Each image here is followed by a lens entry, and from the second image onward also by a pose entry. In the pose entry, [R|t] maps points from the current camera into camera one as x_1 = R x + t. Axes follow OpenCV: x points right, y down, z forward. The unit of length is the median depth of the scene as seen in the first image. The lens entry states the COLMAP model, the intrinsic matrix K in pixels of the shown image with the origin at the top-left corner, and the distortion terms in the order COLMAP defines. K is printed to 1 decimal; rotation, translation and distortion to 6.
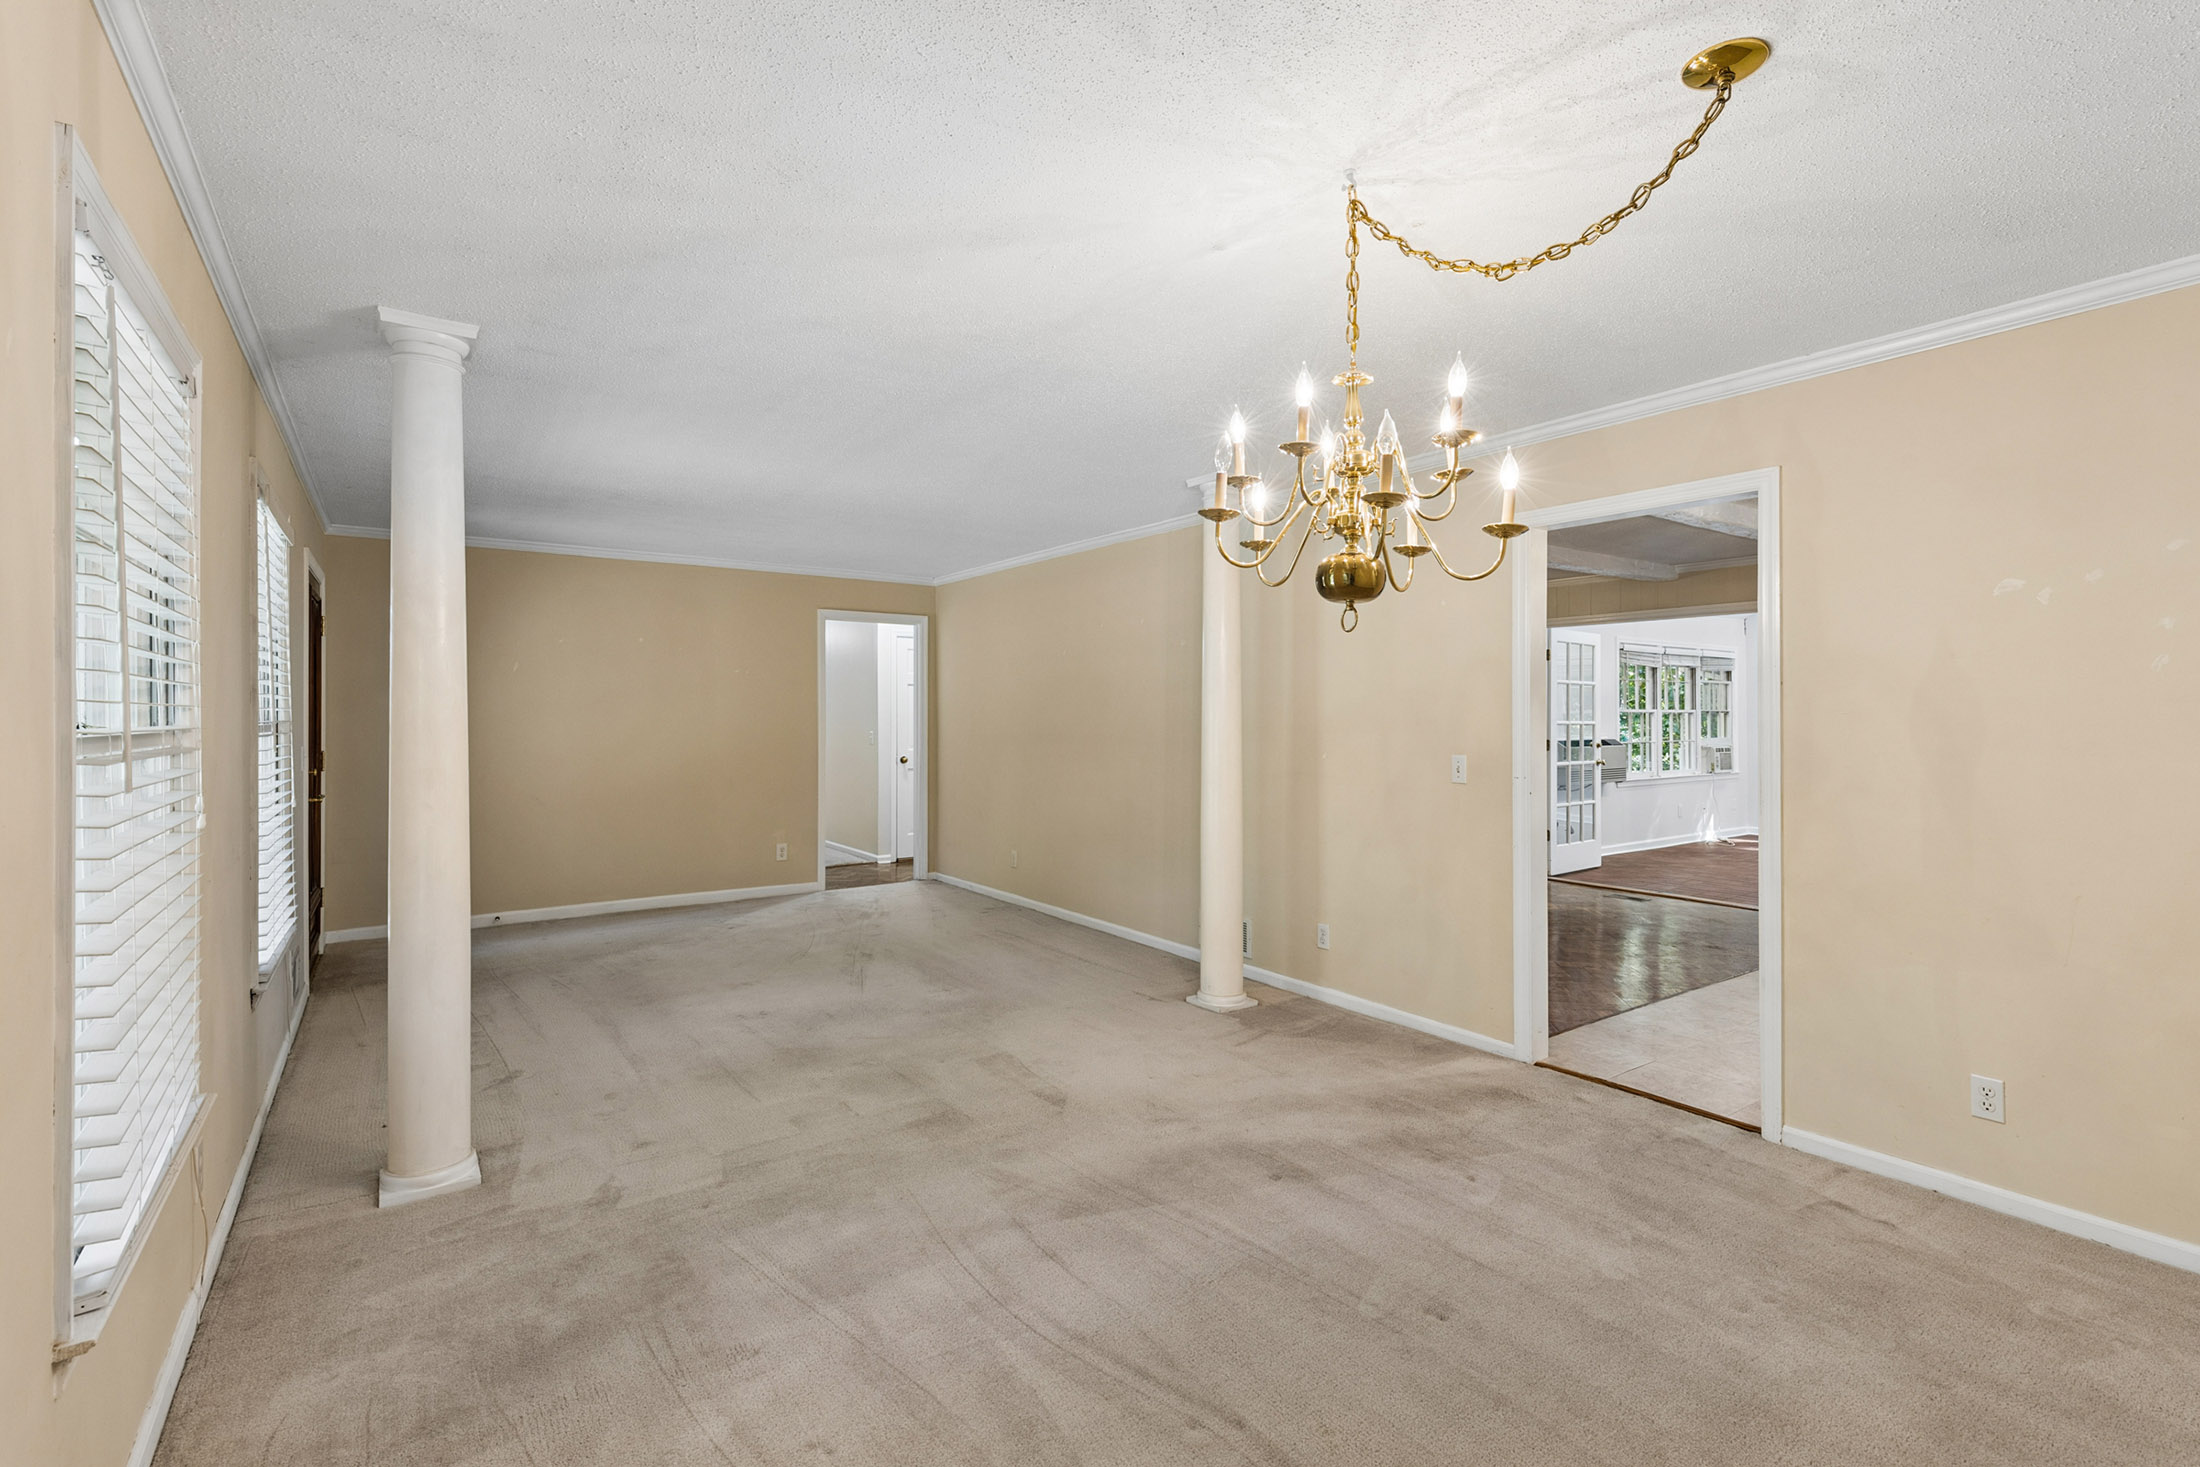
lens RADIAL K [[992.6, 0, 1103.5], [0, 992.6, 726.5], [0, 0, 1]] dist [-0.002098, -0.000761]
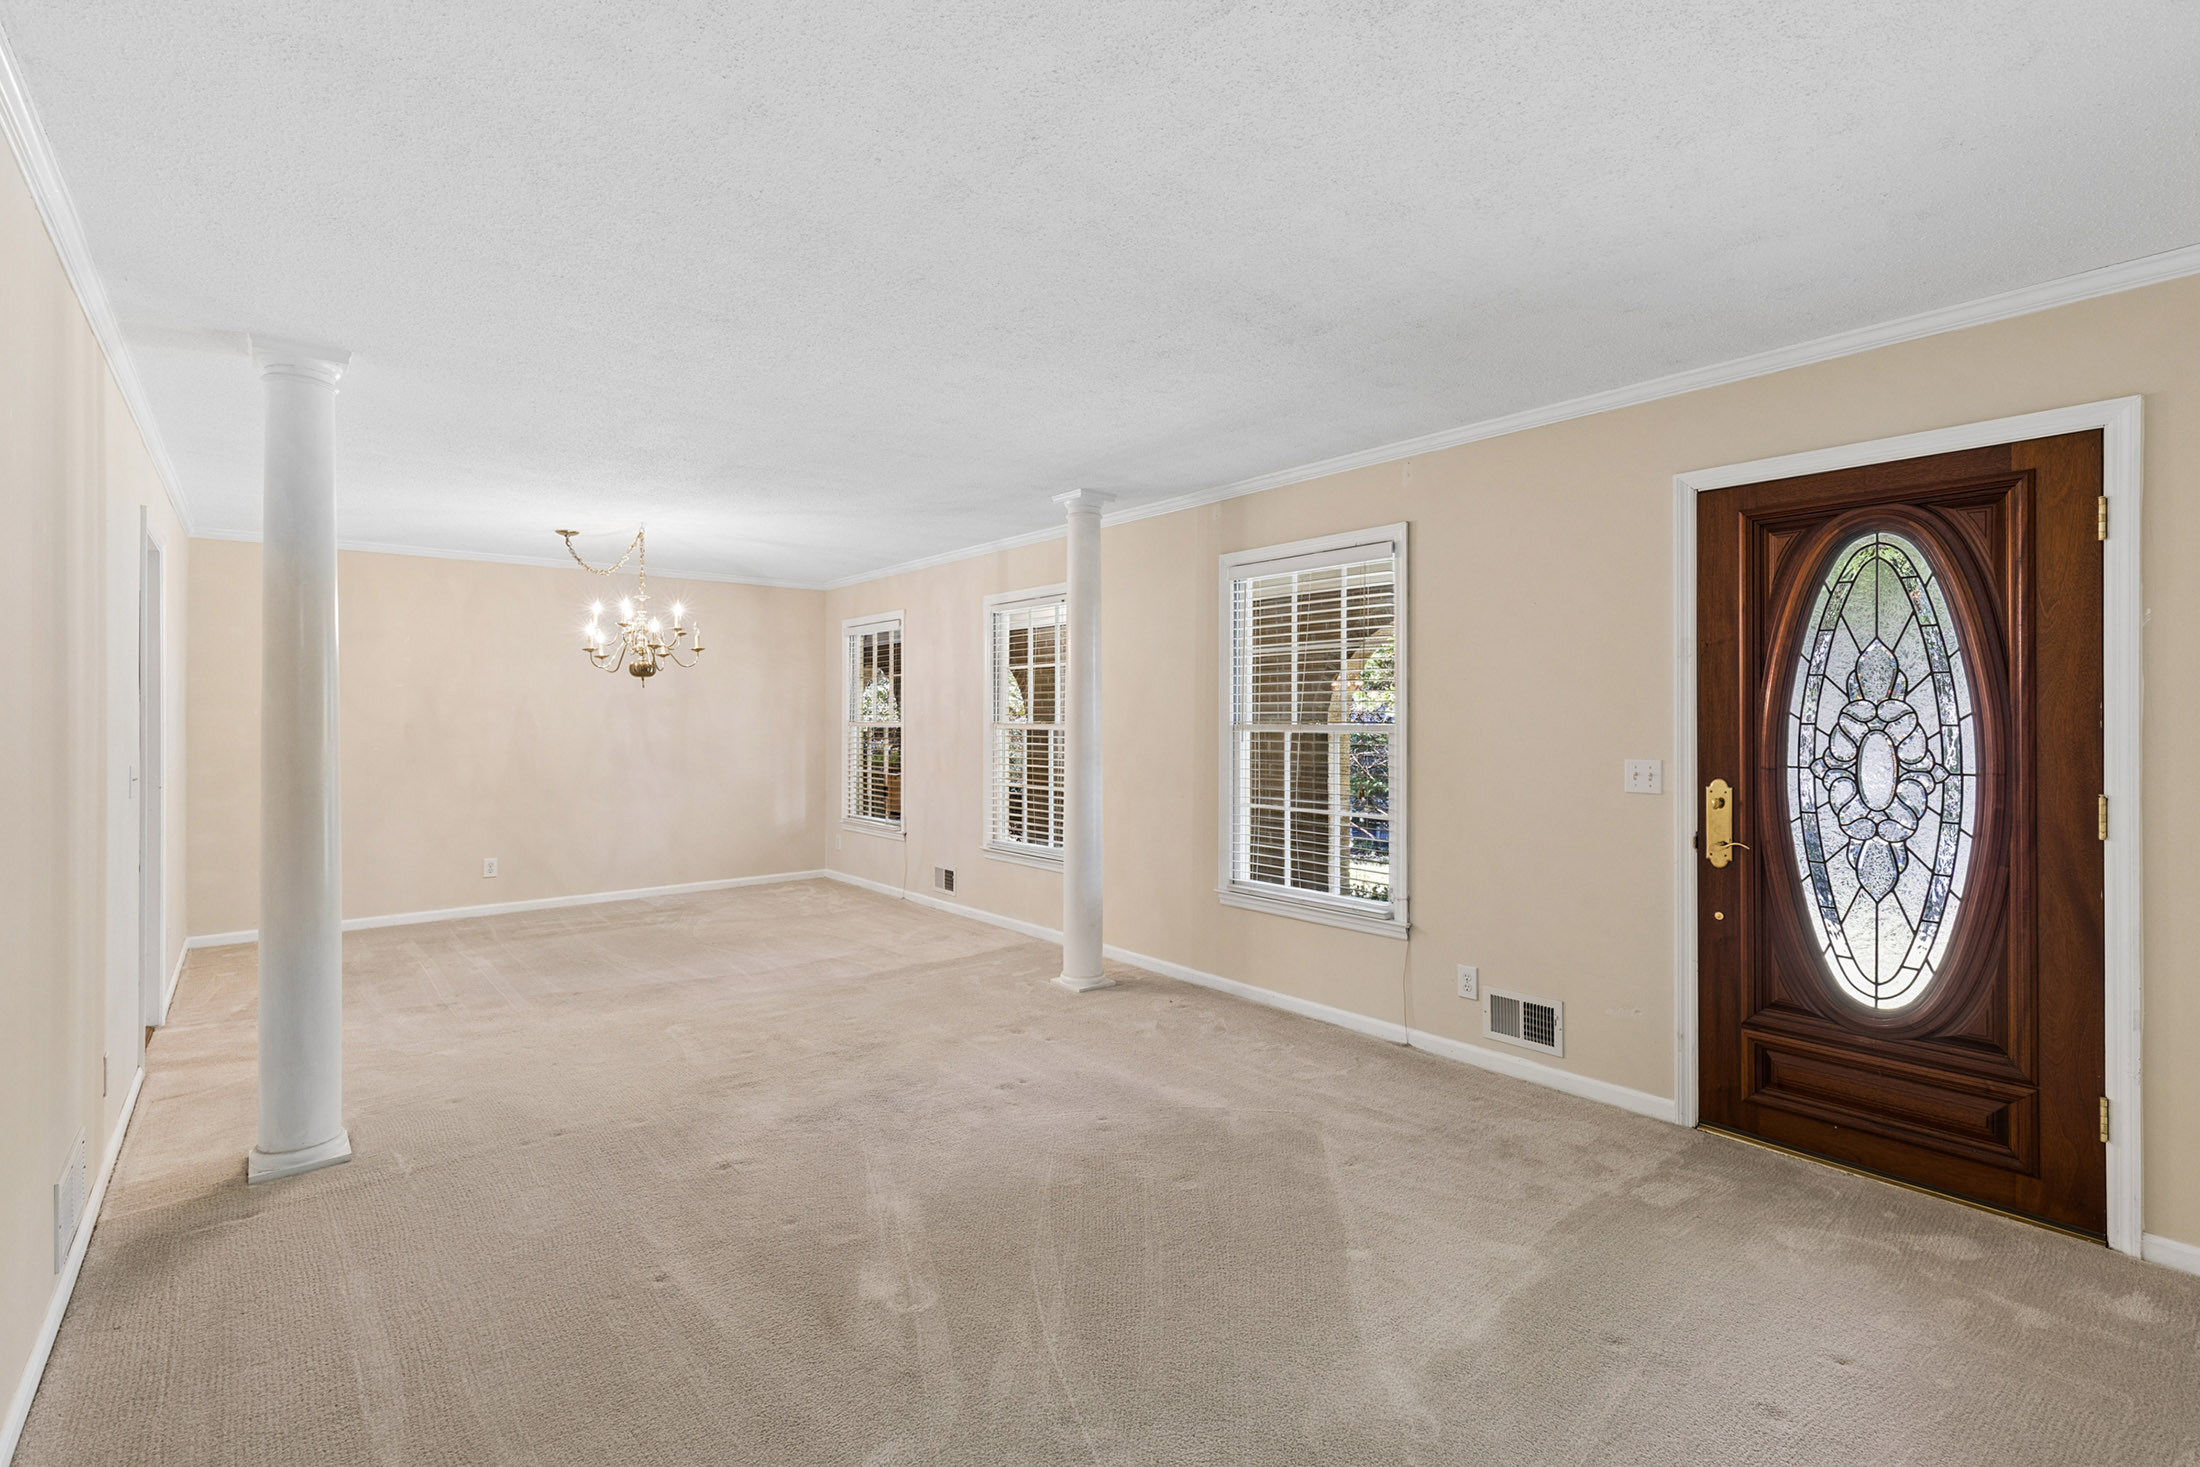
lens RADIAL K [[992.6, 0, 1096.1], [0, 992.6, 722.6], [0, 0, 1]] dist [-0.002098, -0.000761]
pose [[0.996704, -0.006520, 0.080861, 0.278077], [0.006912, 0.999966, -0.004566, 0.006309], [-0.080828, 0.005110, 0.996715, -0.417695]]
